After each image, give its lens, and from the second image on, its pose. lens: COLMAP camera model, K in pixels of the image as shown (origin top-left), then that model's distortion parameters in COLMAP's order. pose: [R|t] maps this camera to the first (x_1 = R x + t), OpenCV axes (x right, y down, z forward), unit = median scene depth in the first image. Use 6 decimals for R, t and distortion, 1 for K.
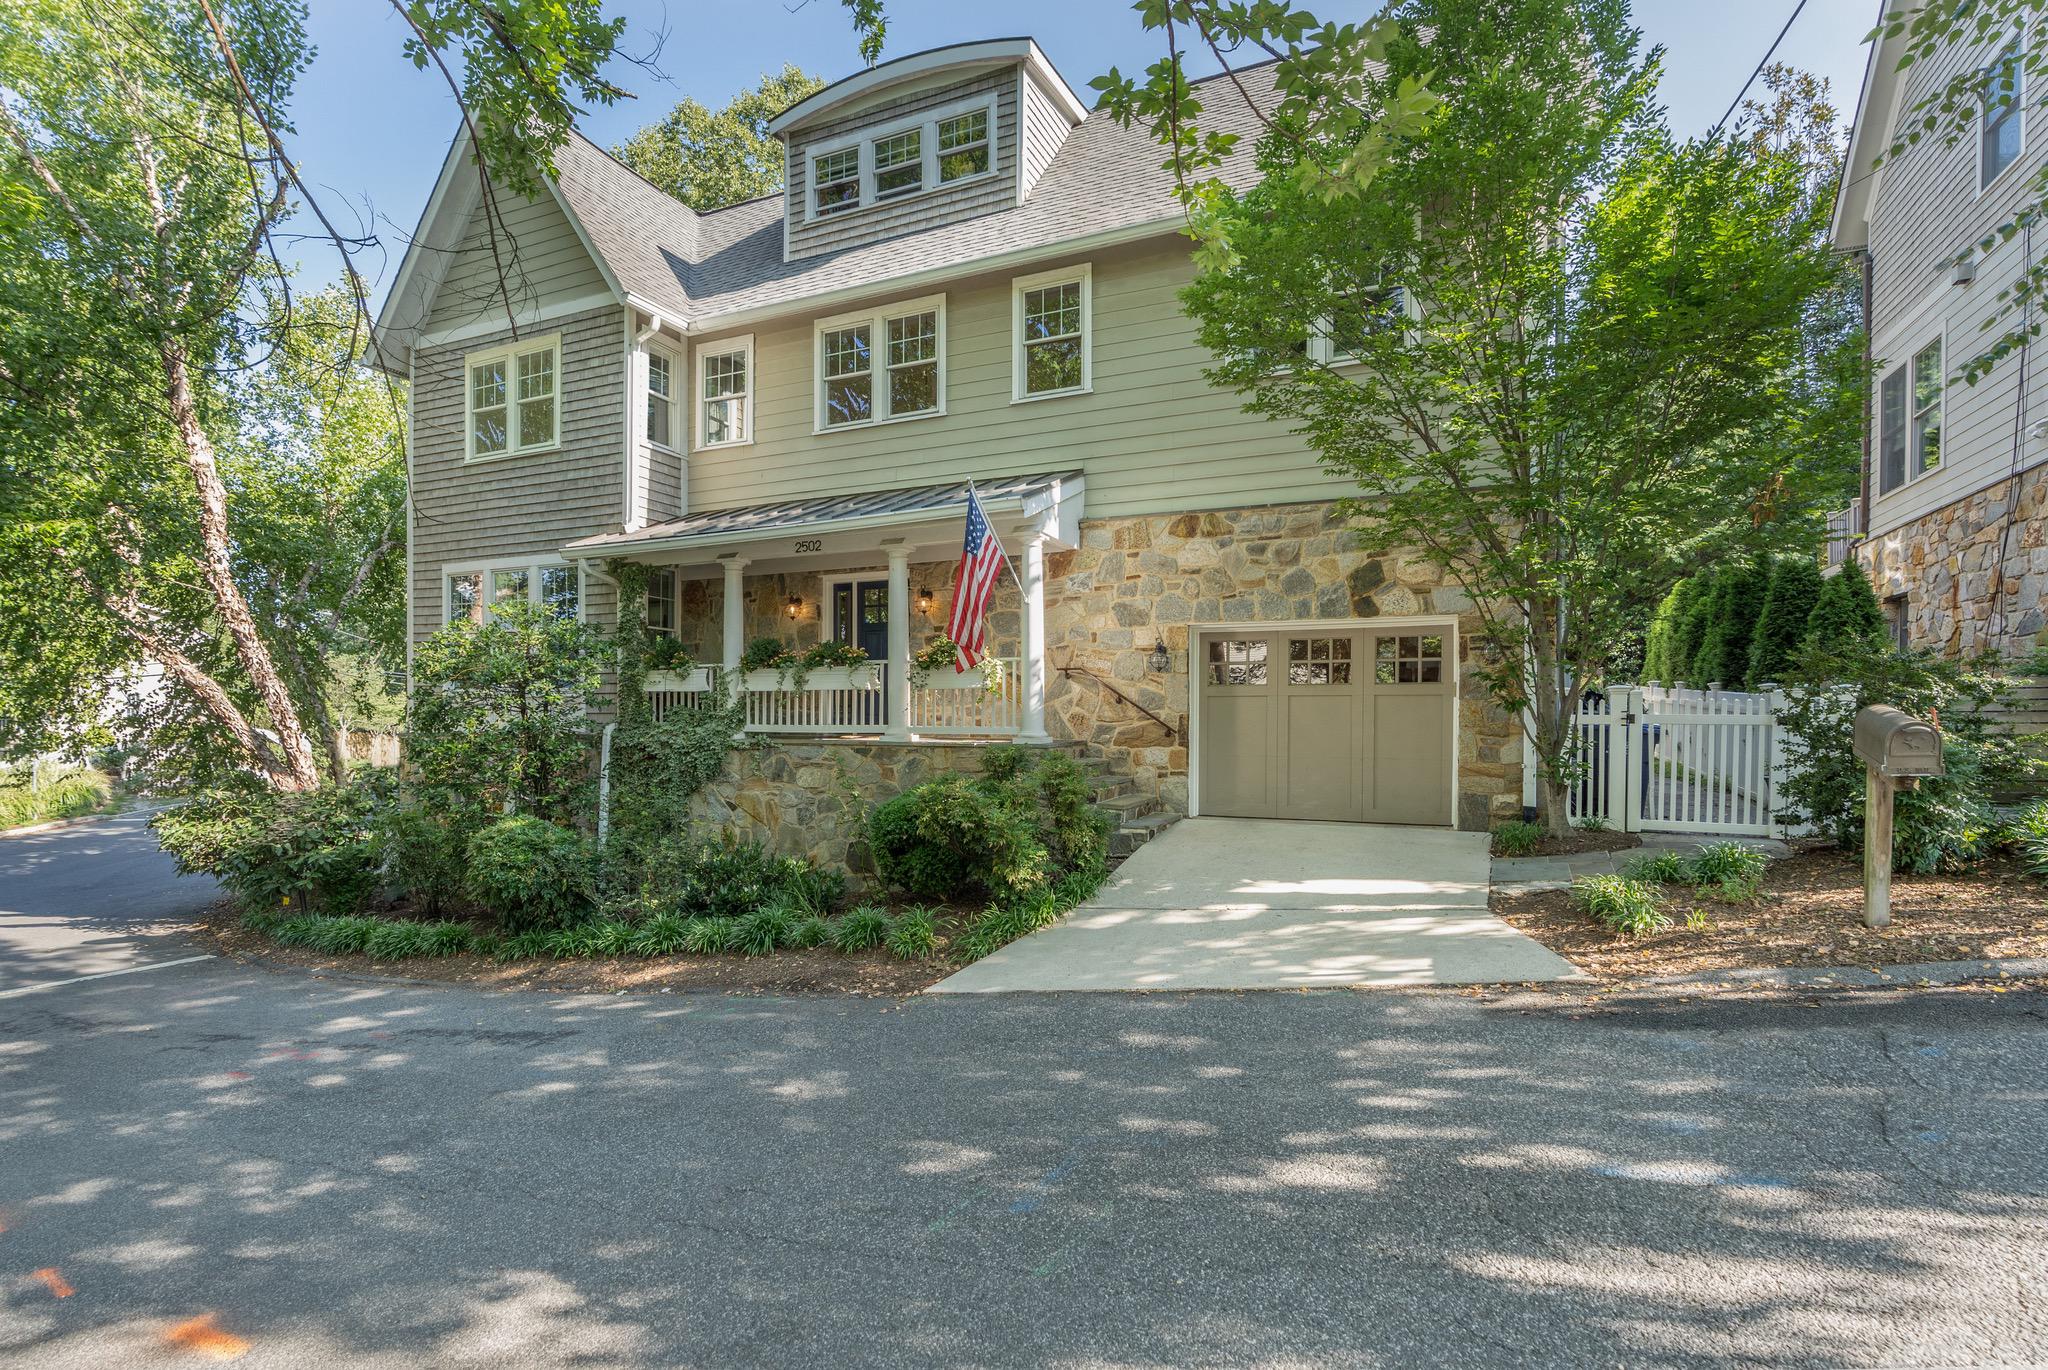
lens RADIAL K [[939.6, 0, 1030.1], [0, 939.6, 725.2], [0, 0, 1]] dist [0.000180, 0.001275]
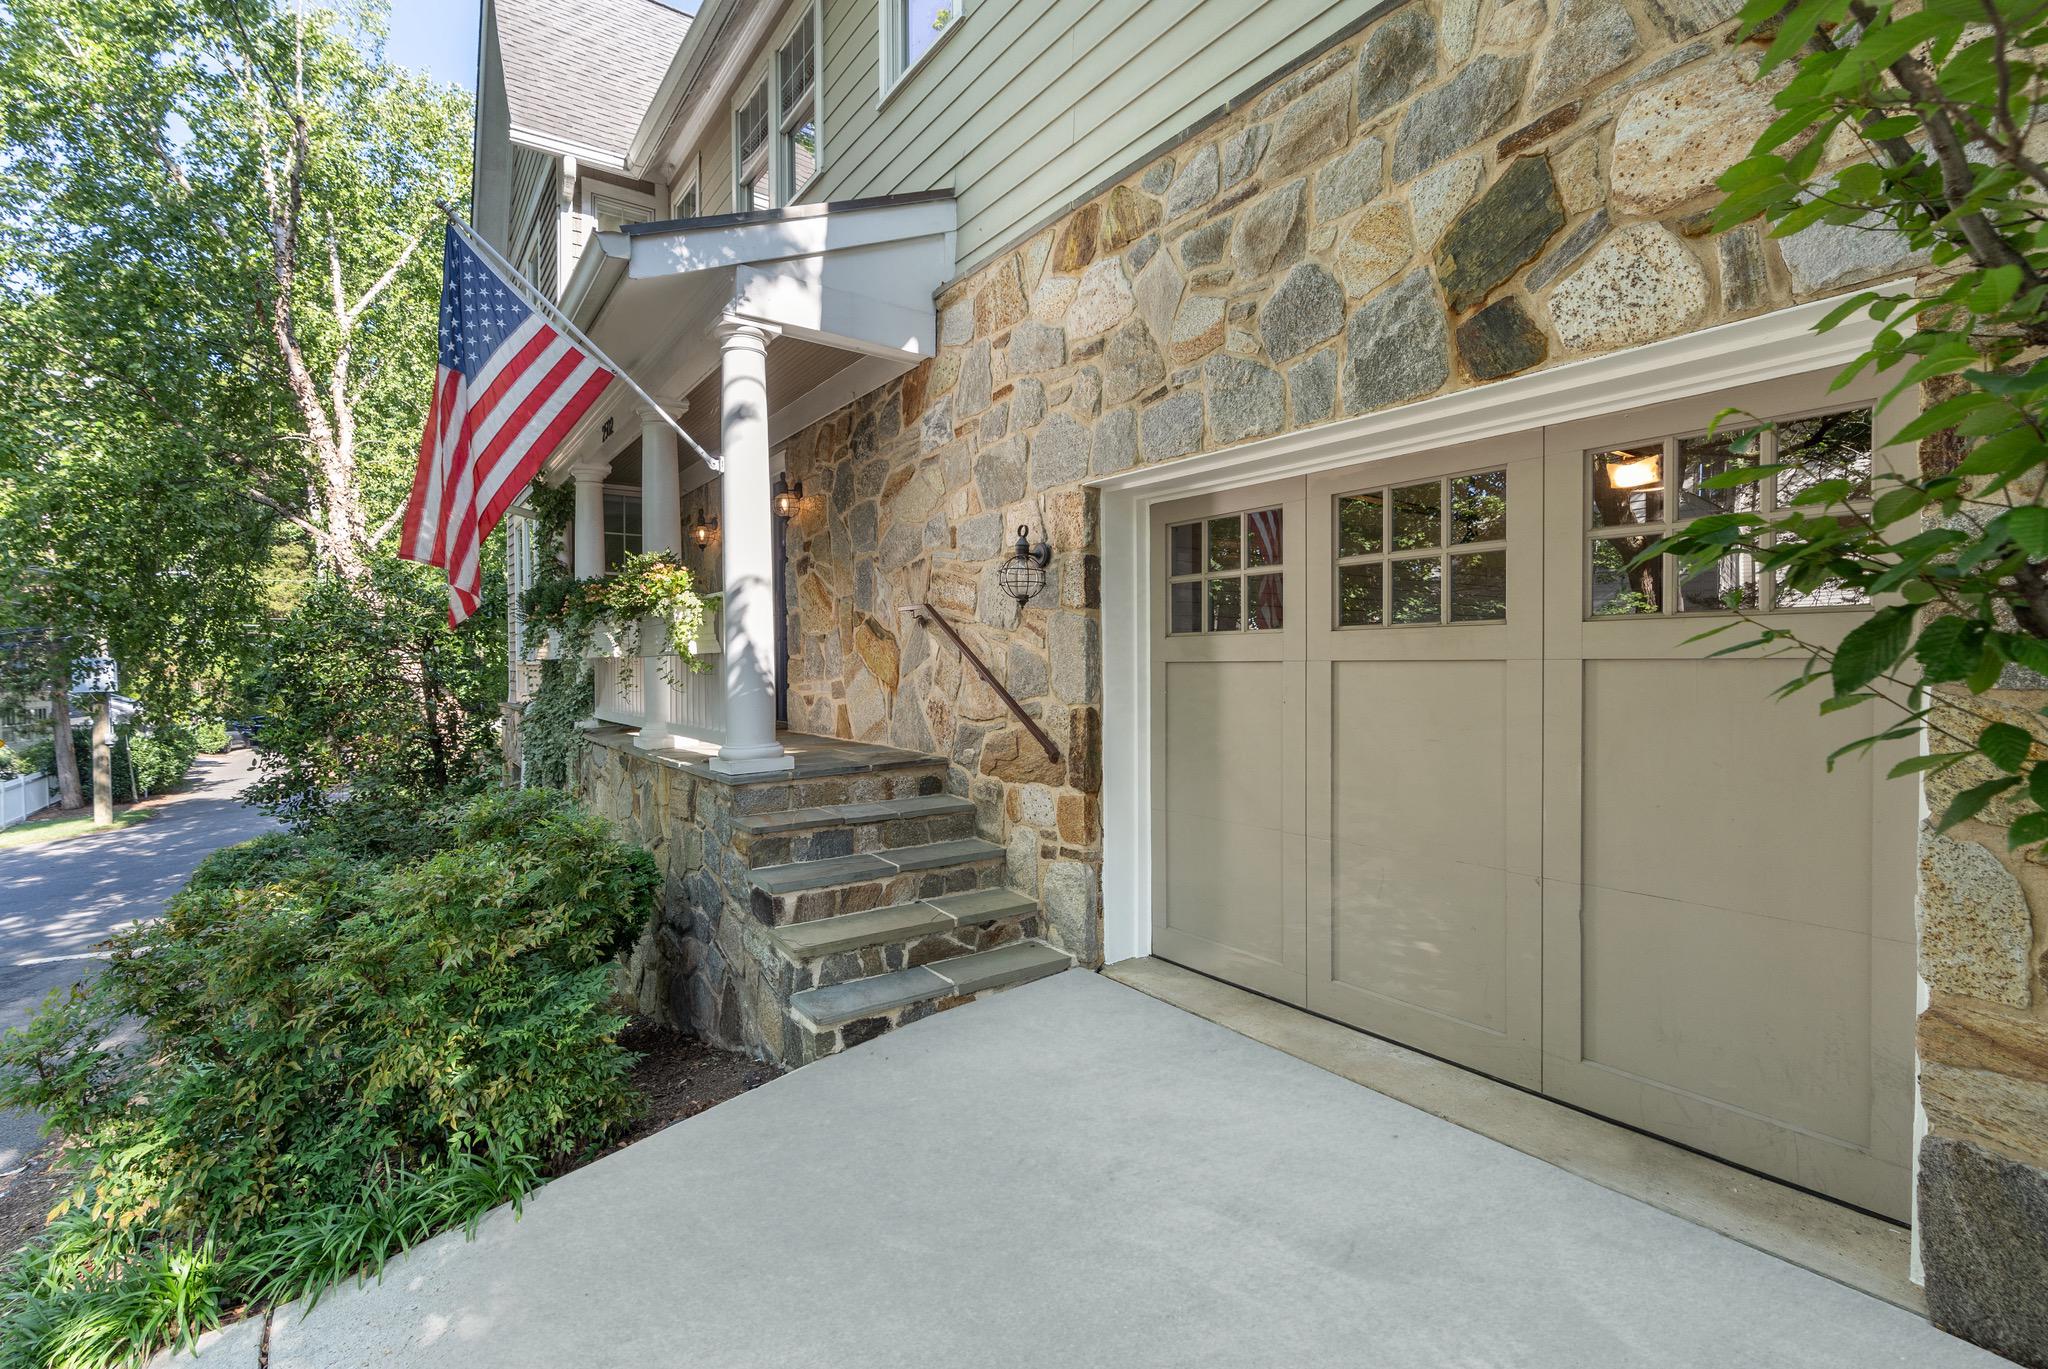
lens RADIAL K [[939.6, 0, 1028.2], [0, 939.6, 677.1], [0, 0, 1]] dist [0.000180, 0.001275]
pose [[0.858422, -0.001858, -0.512941, 0.345149], [0.004138, 0.999986, 0.003304, -0.026200], [0.512927, -0.004959, 0.858418, 0.629672]]
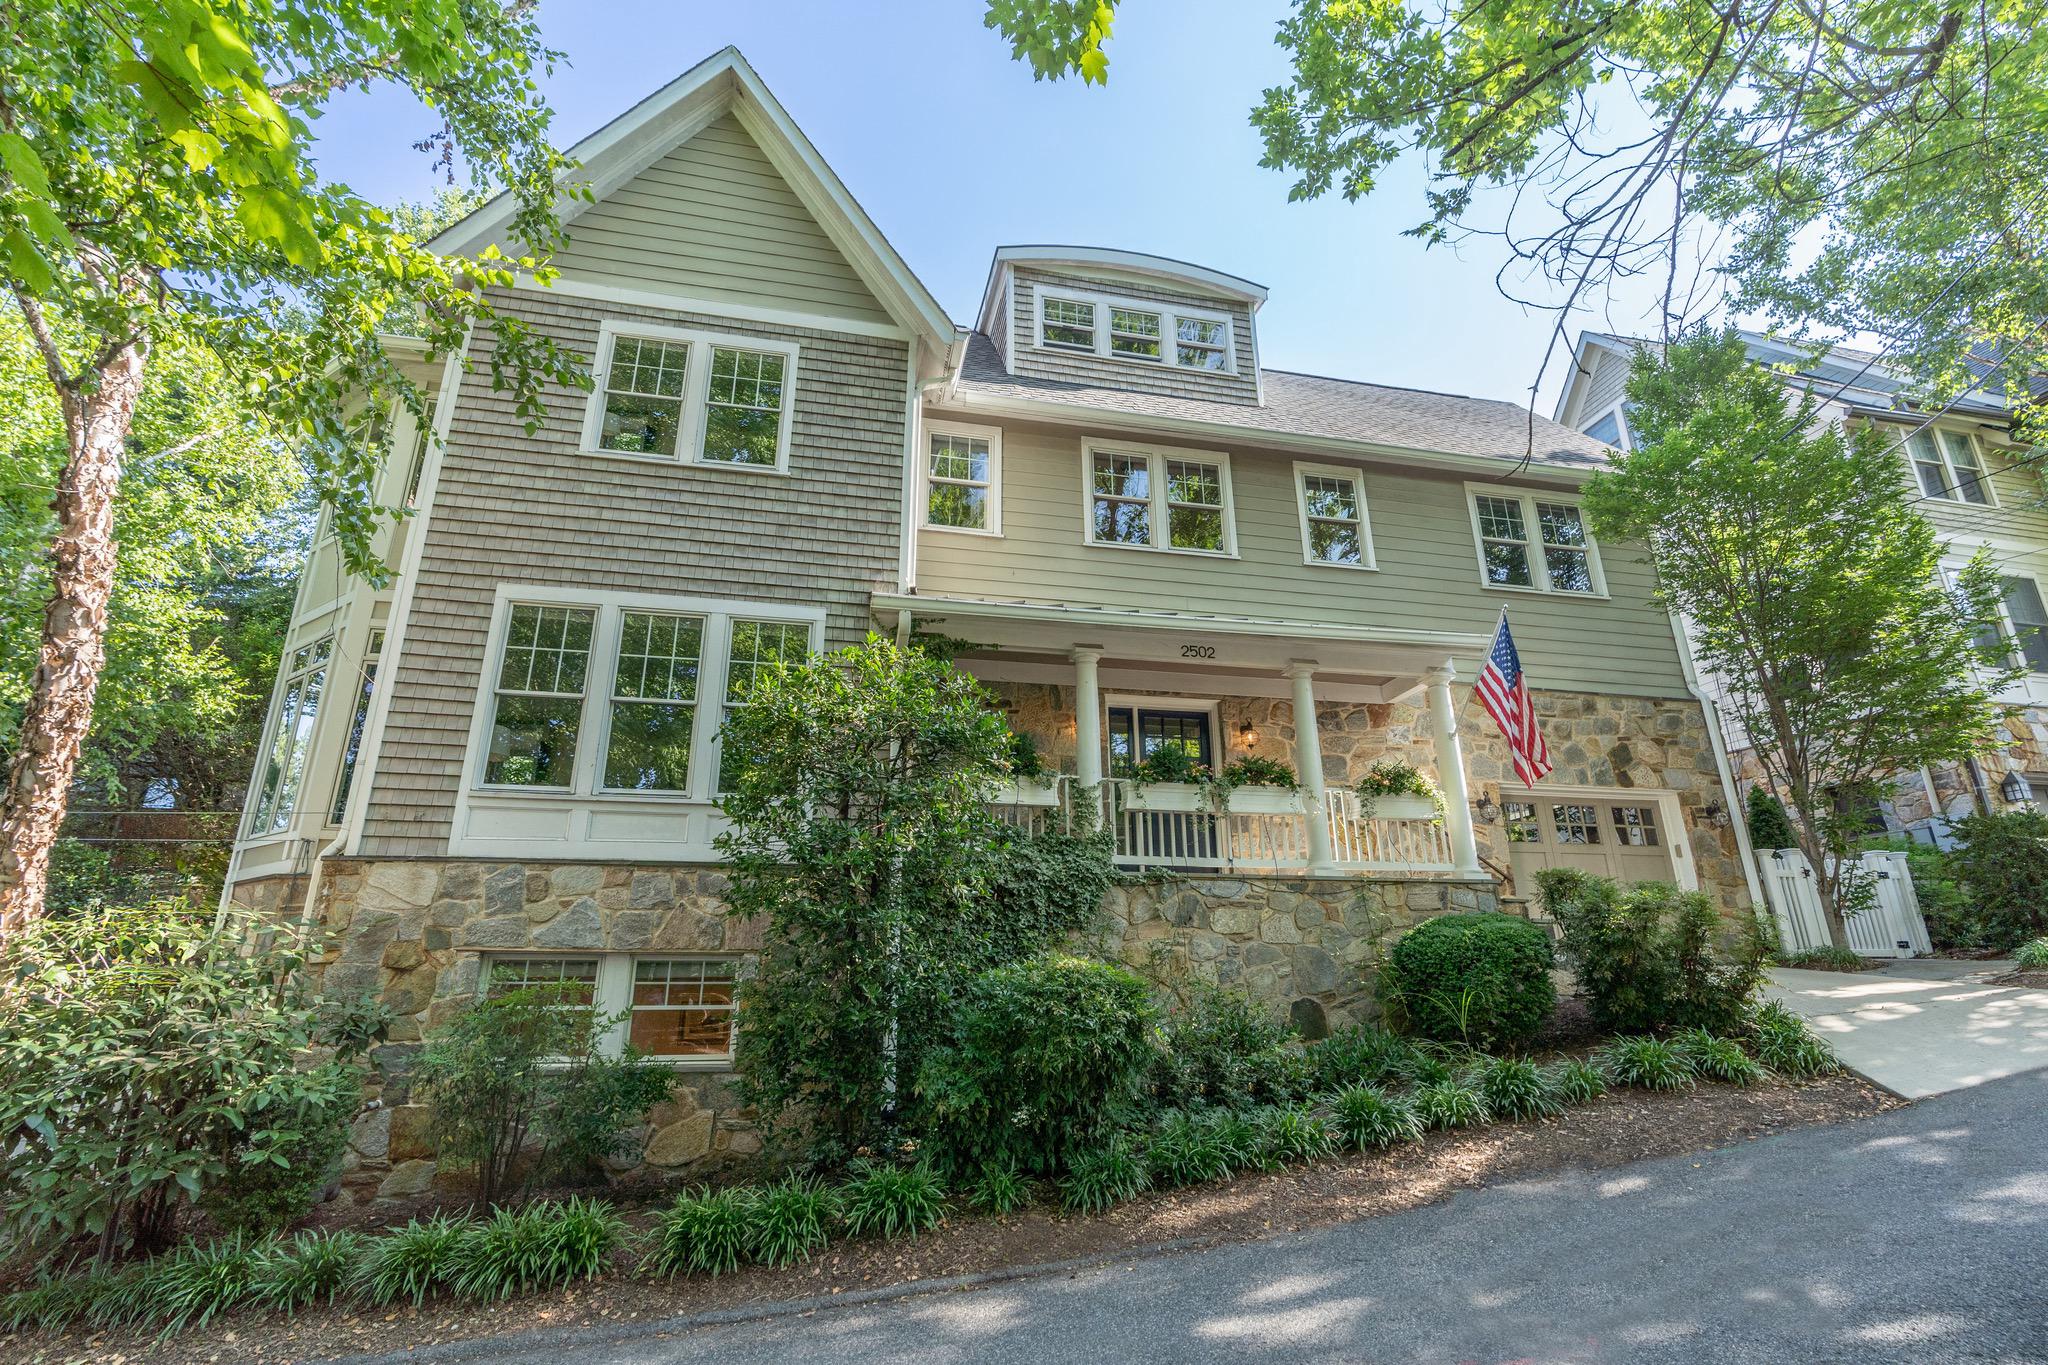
lens RADIAL K [[939.6, 0, 1023.1], [0, 939.6, 683.7], [0, 0, 1]] dist [0.000180, 0.001275]
pose [[0.805398, 0.178465, 0.565229, -0.893182], [0.020657, 0.944566, -0.327671, 0.127780], [-0.592374, 0.275582, 0.757065, 0.458928]]
